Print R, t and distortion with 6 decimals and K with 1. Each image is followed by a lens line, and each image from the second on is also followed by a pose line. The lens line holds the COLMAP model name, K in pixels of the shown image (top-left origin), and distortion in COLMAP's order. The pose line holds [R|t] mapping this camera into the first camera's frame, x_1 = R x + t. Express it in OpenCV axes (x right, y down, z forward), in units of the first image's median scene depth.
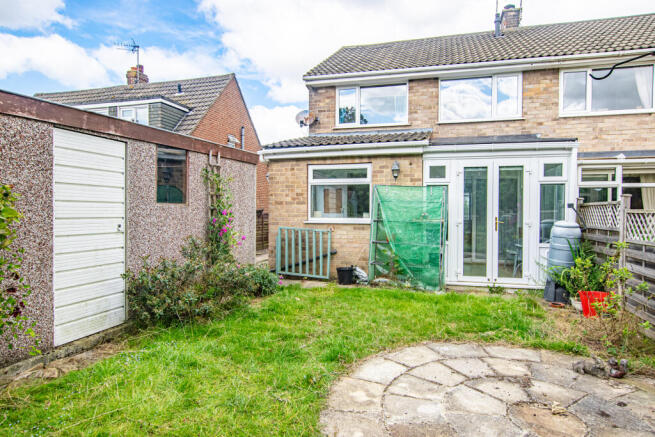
lens RADIAL K [[394.4, 0, 331.8], [0, 394.4, 217.7], [0, 0, 1]] dist [0.036781, -0.000042]
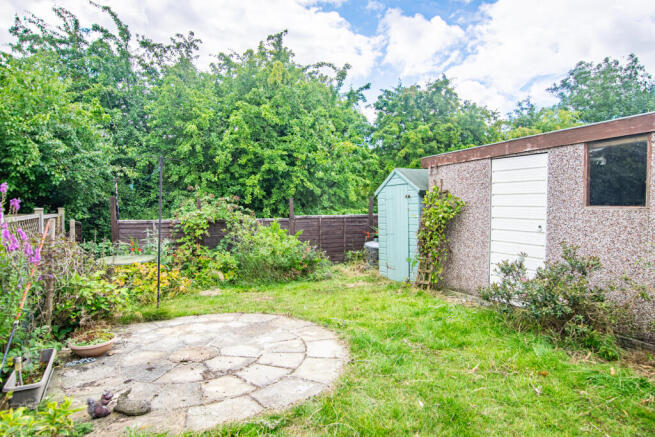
lens RADIAL K [[394.4, 0, 331.8], [0, 394.4, 217.7], [0, 0, 1]] dist [0.036781, -0.000042]
pose [[-0.729004, 0.005889, -0.684484, 0.836307], [-0.026602, 0.998964, 0.036928, -0.038986], [0.683992, 0.045129, -0.728092, 1.715484]]
